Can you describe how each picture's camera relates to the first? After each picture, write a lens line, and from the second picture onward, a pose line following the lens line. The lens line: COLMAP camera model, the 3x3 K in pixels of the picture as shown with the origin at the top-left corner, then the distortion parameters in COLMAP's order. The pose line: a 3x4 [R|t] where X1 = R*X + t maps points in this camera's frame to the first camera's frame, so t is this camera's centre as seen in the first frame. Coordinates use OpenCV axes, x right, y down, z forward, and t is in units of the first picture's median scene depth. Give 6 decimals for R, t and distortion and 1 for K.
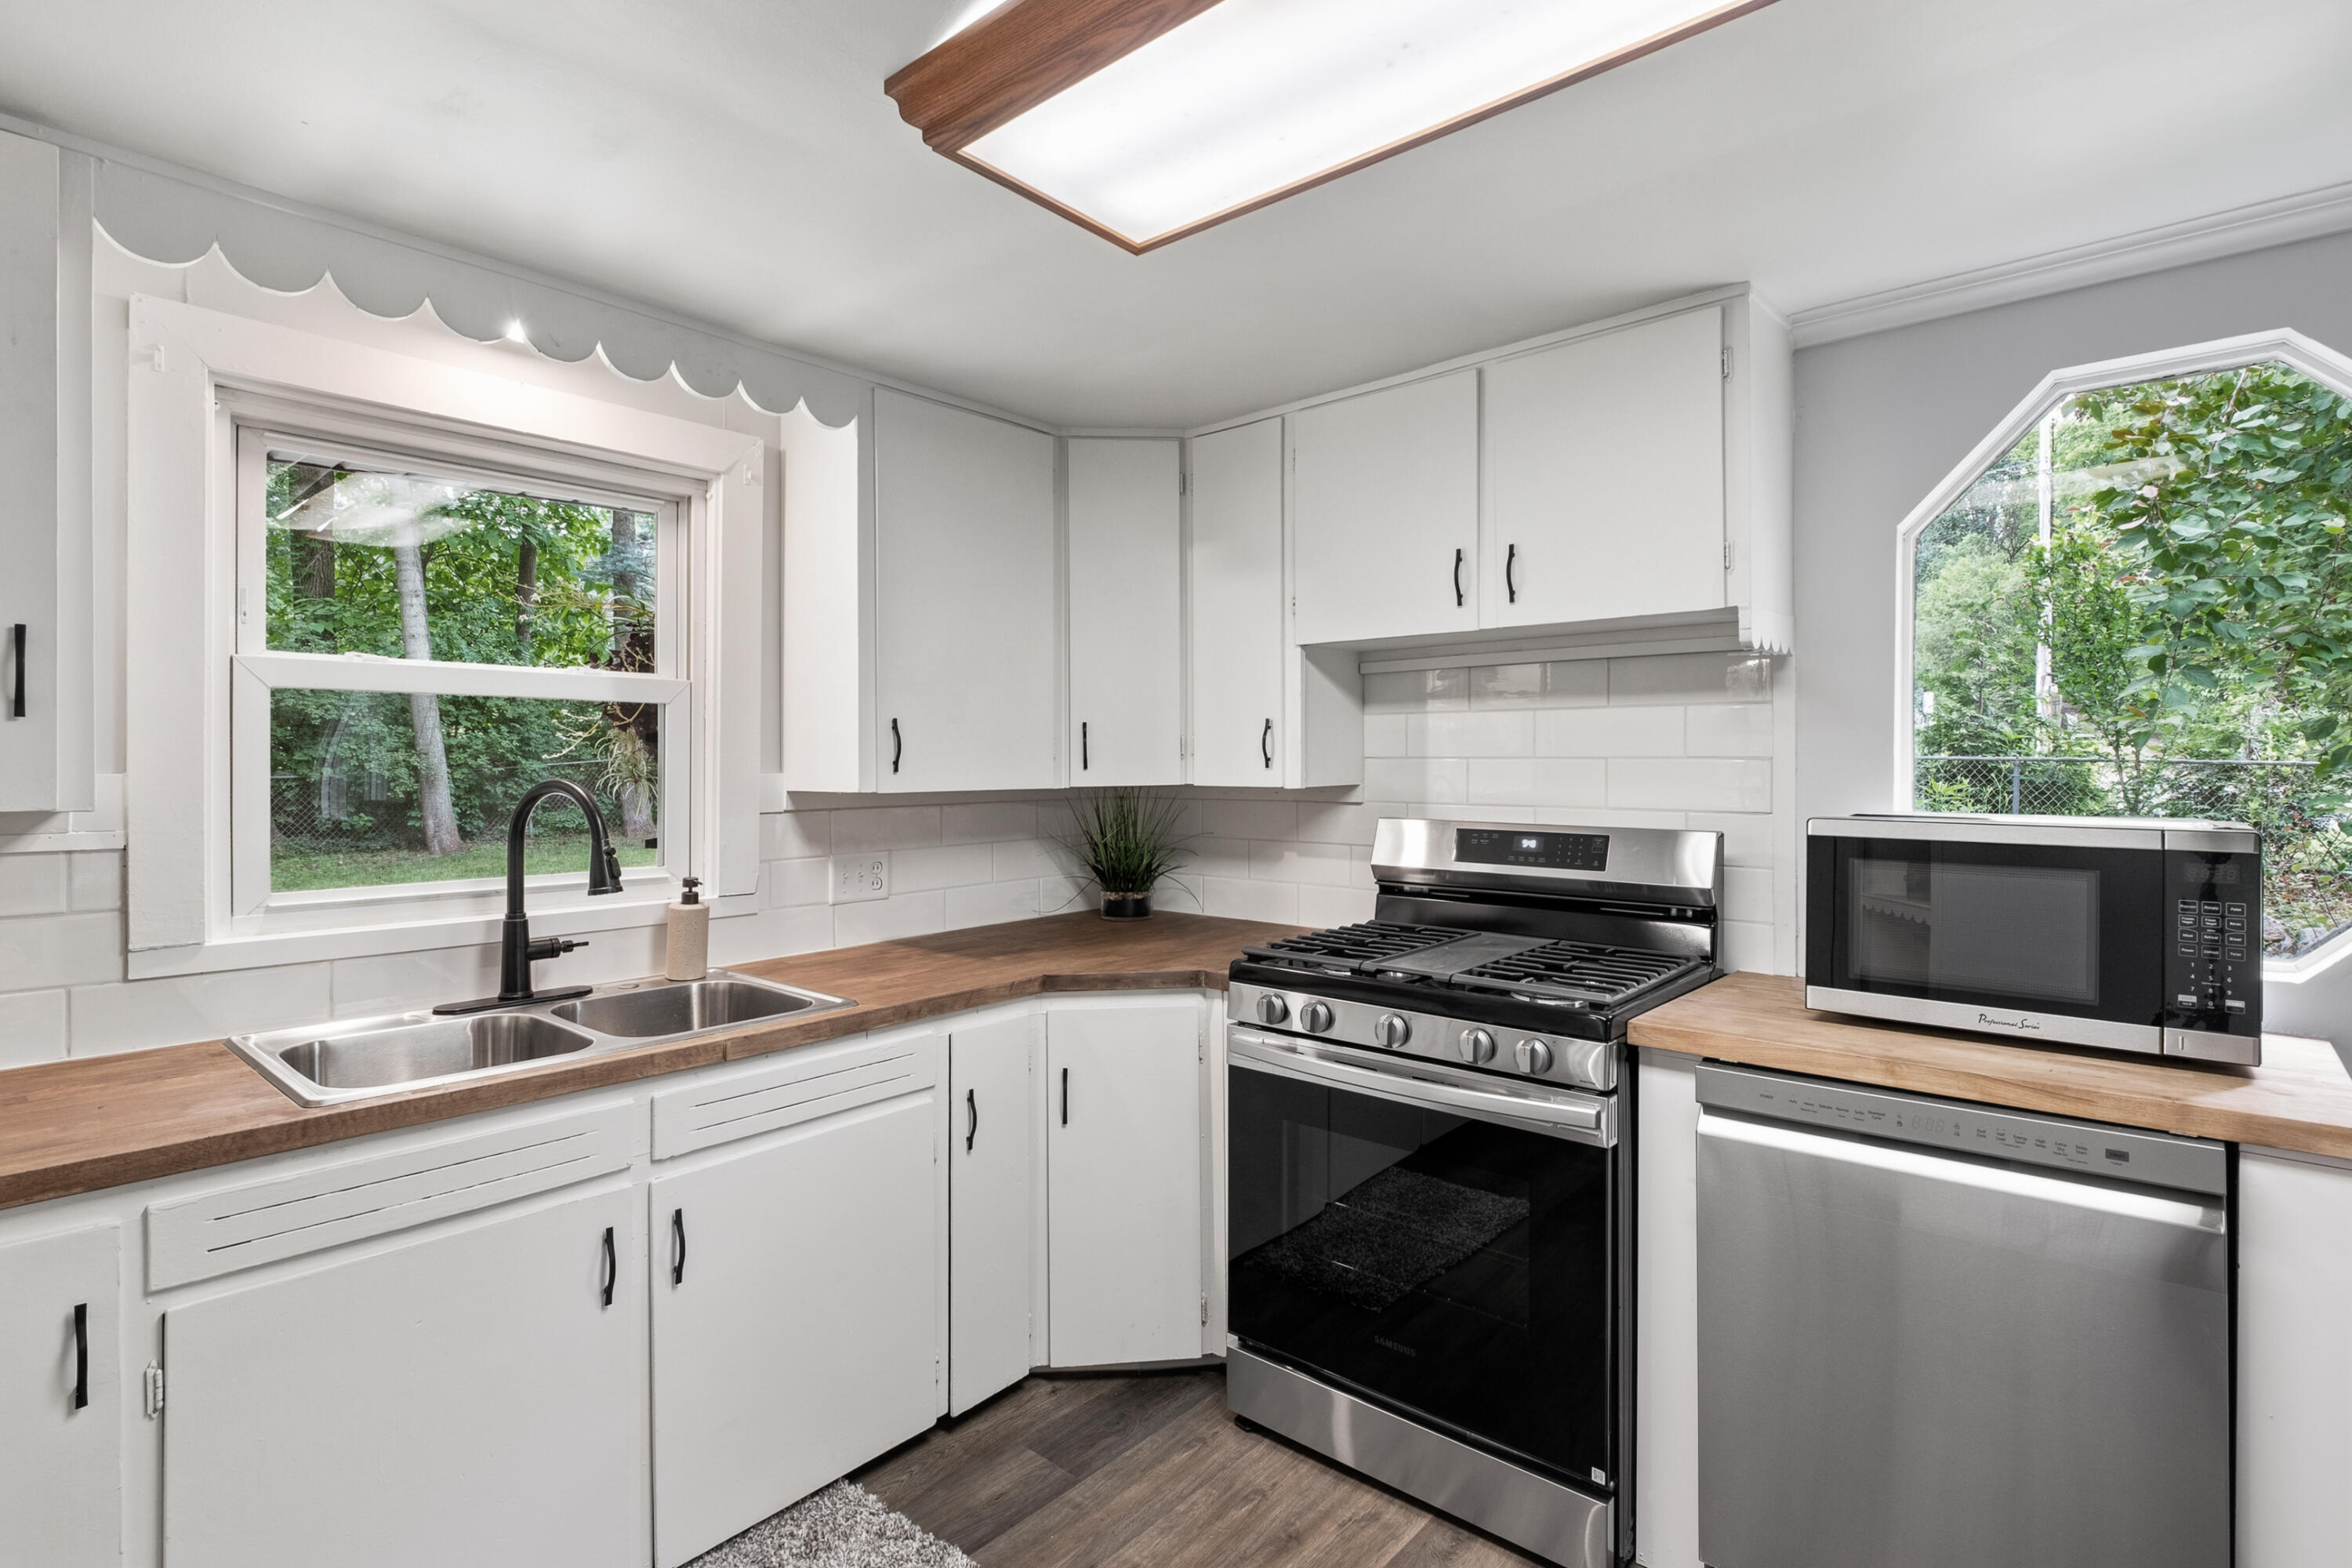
lens RADIAL K [[1113.7, 0, 1188.0], [0, 1113.7, 765.0], [0, 0, 1]] dist [0.002463, 0.000481]
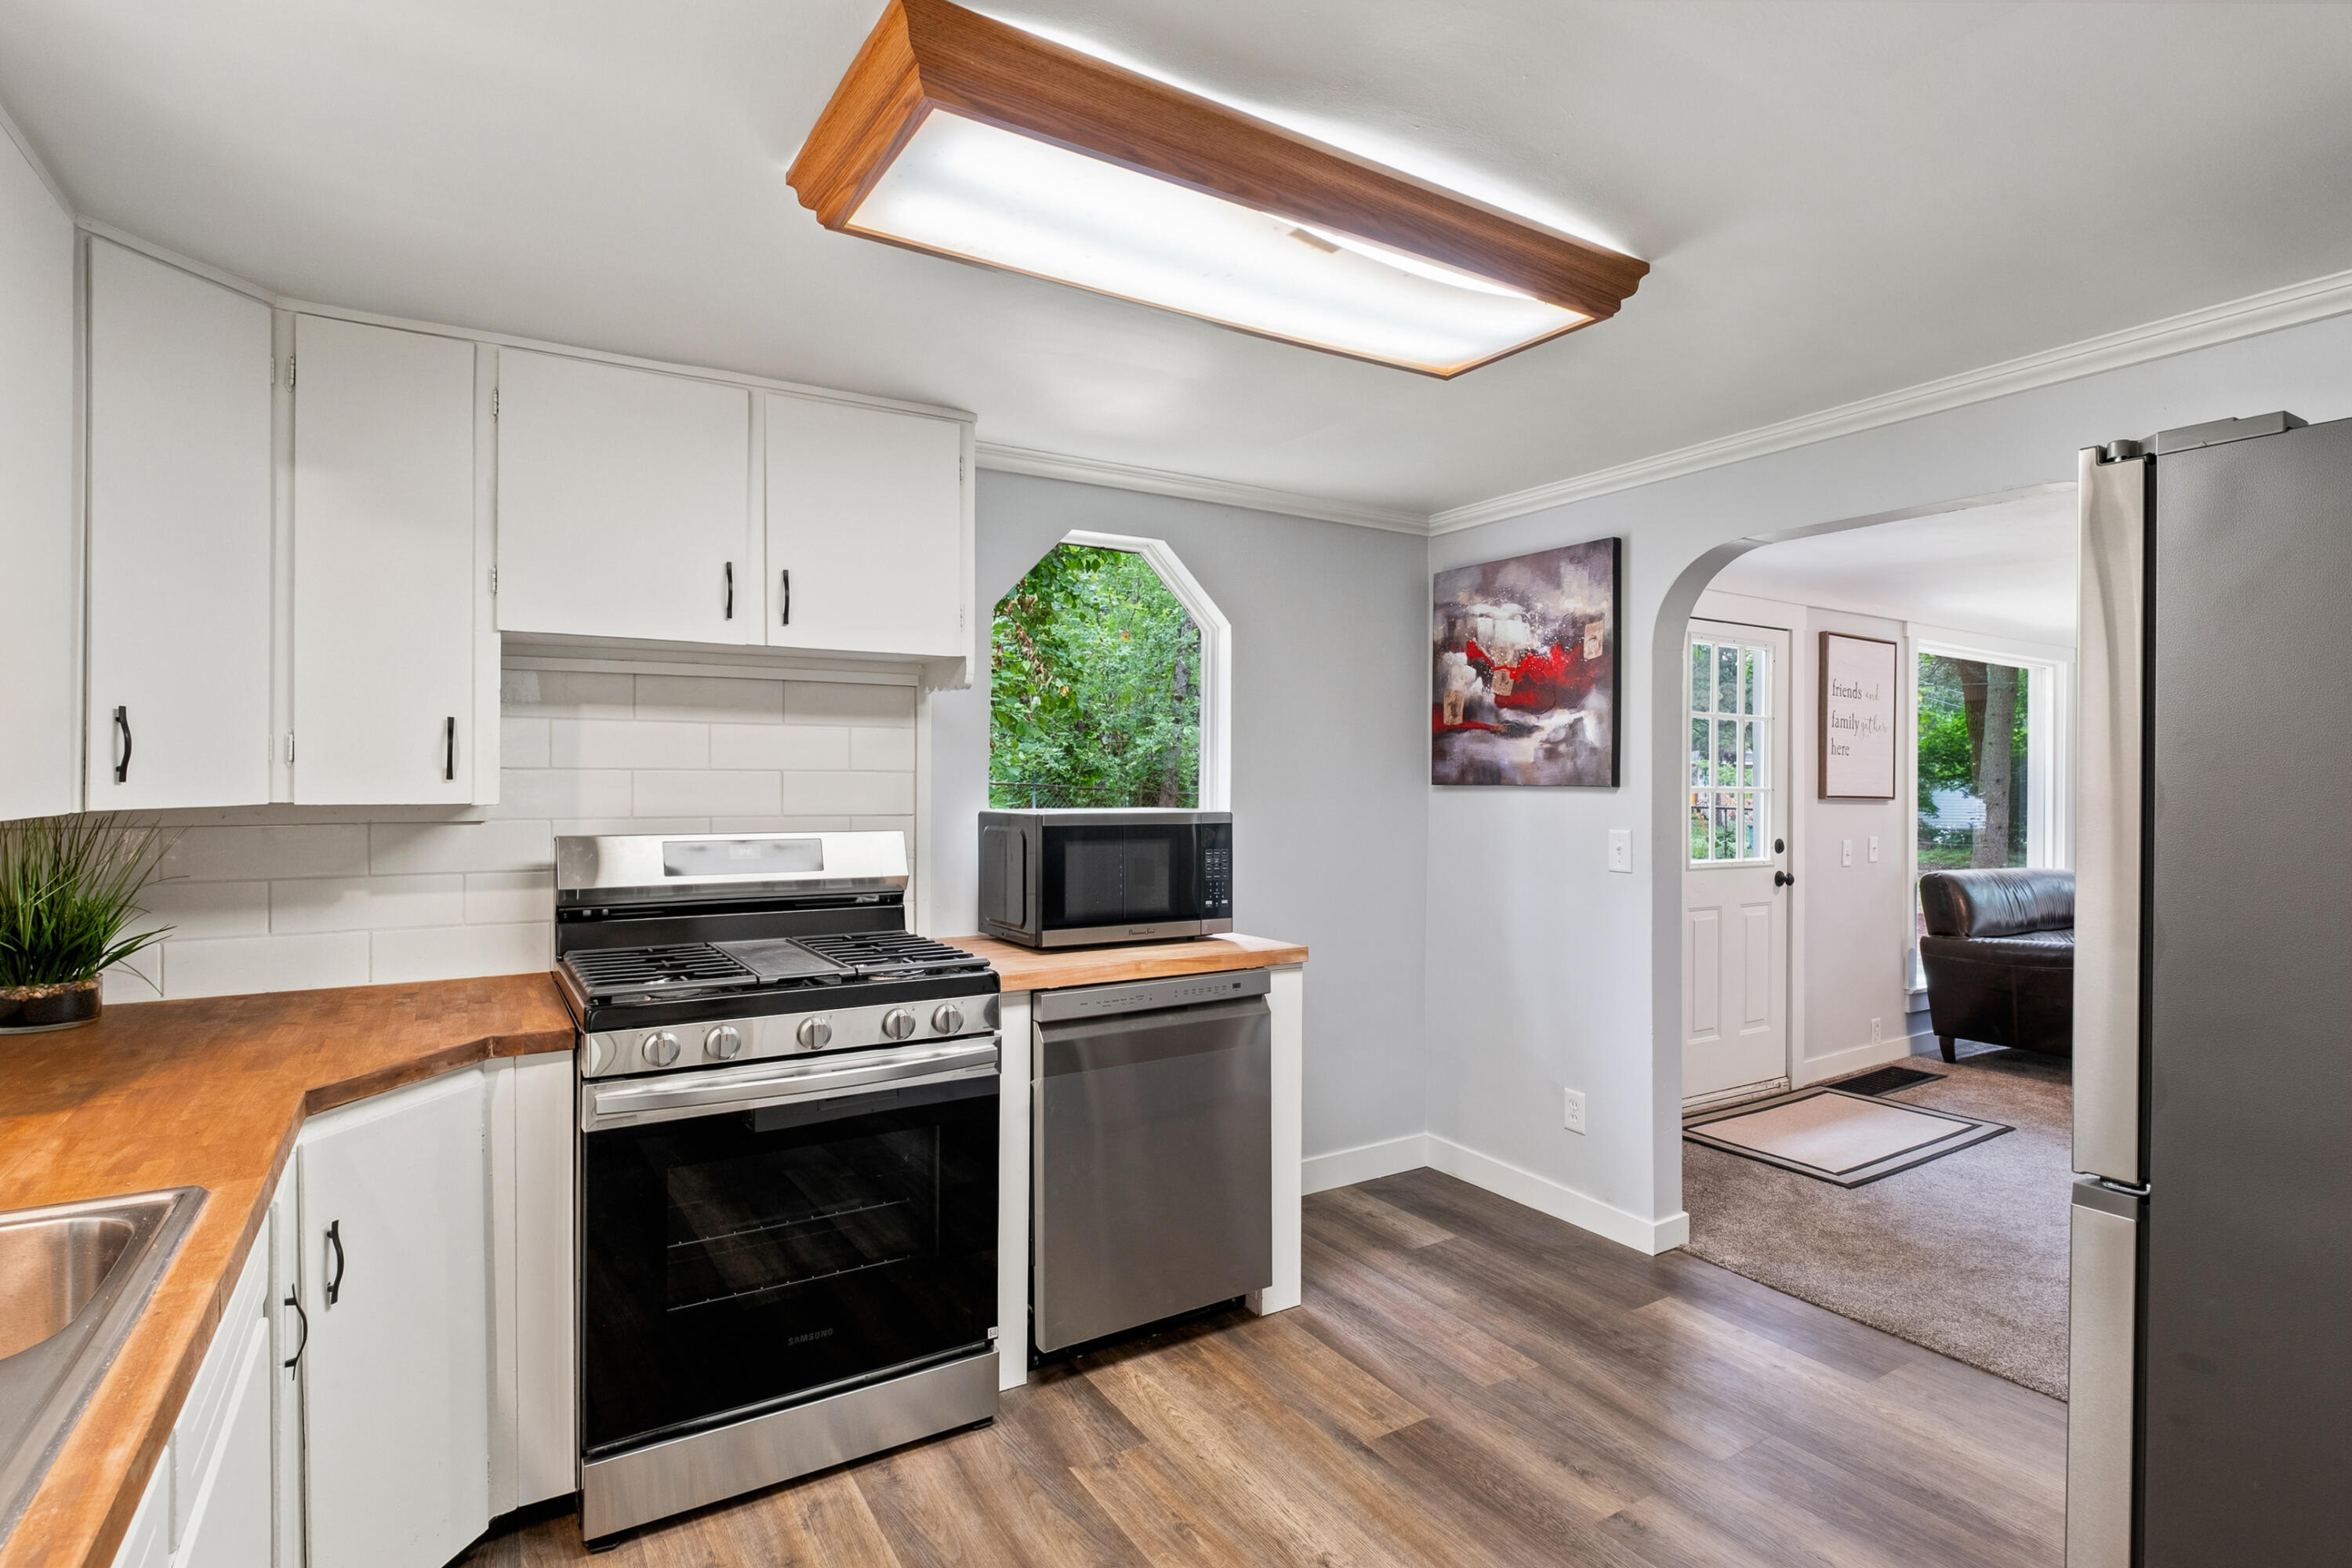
lens RADIAL K [[1113.7, 0, 1189.0], [0, 1113.7, 783.6], [0, 0, 1]] dist [0.002463, 0.000481]
pose [[0.322701, -0.002671, 0.946497, -0.499947], [-0.001701, 0.999993, 0.003402, 0.001952], [-0.946500, -0.002708, 0.322694, 0.244611]]
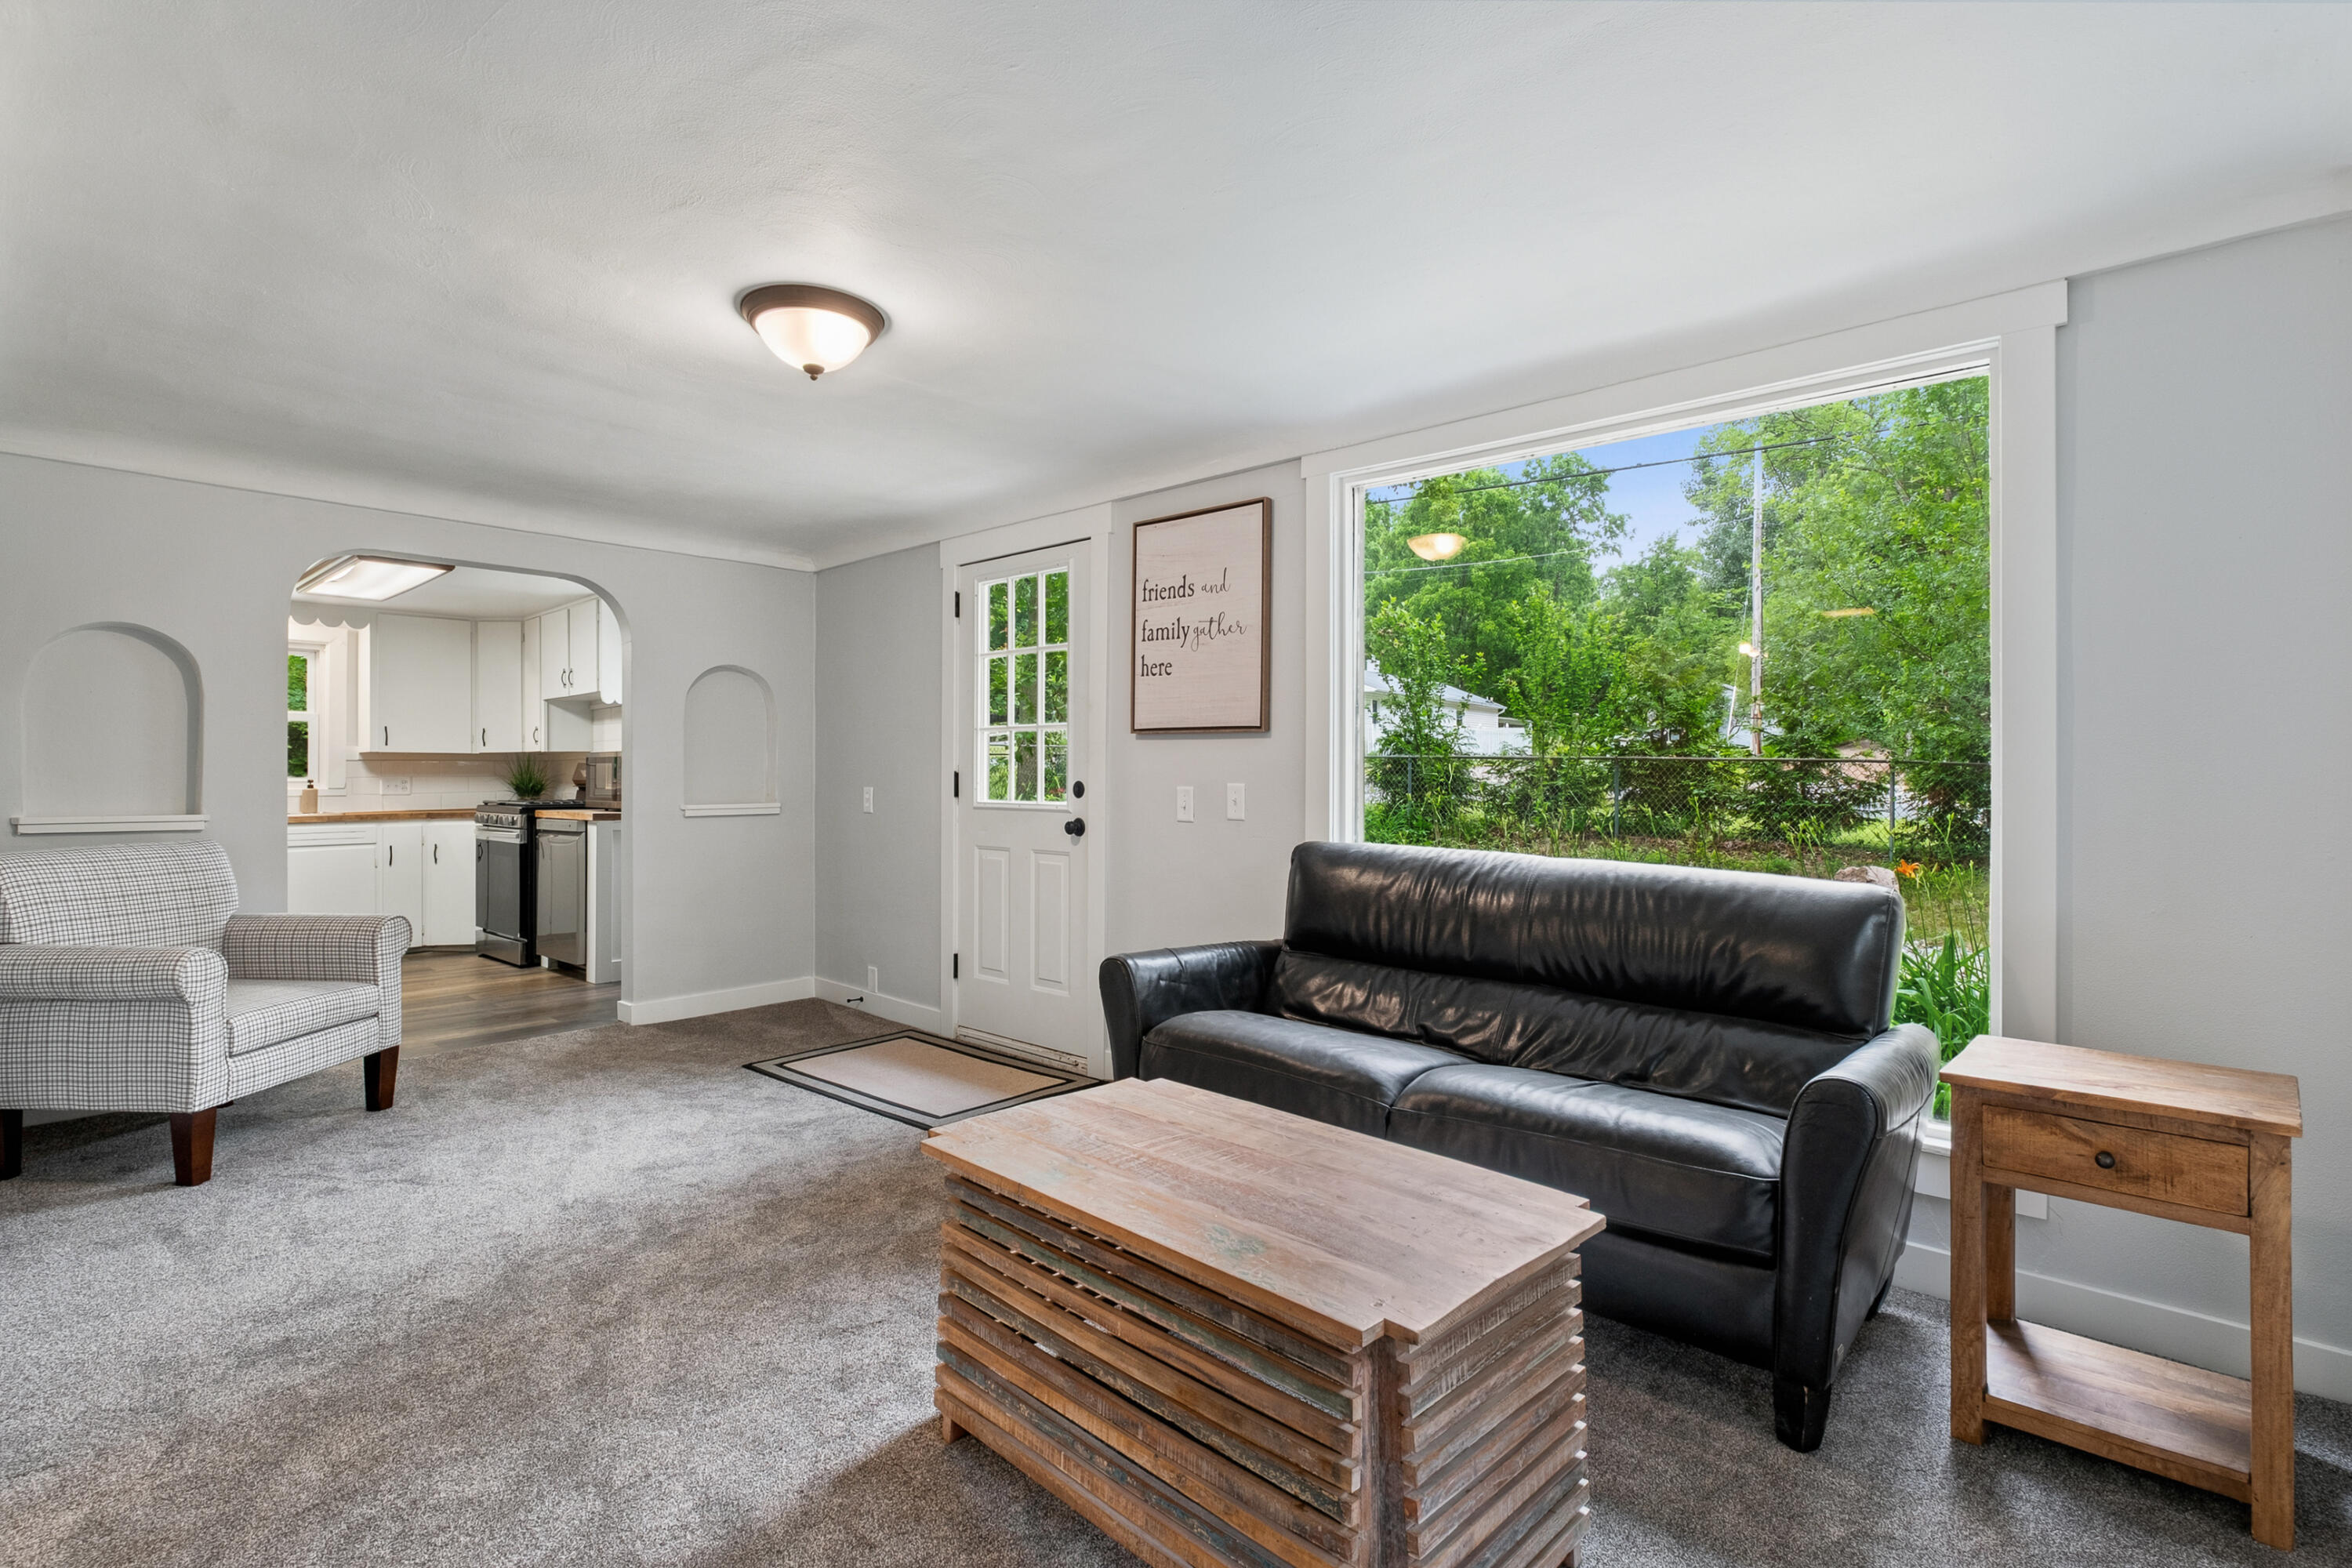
lens RADIAL K [[1113.7, 0, 1183.8], [0, 1113.7, 779.7], [0, 0, 1]] dist [0.002463, 0.000481]
pose [[0.997944, 0.002451, -0.064046, 3.569675], [-0.002492, 0.999997, -0.000555, 0.167945], [0.064044, 0.000714, 0.997947, -3.122361]]
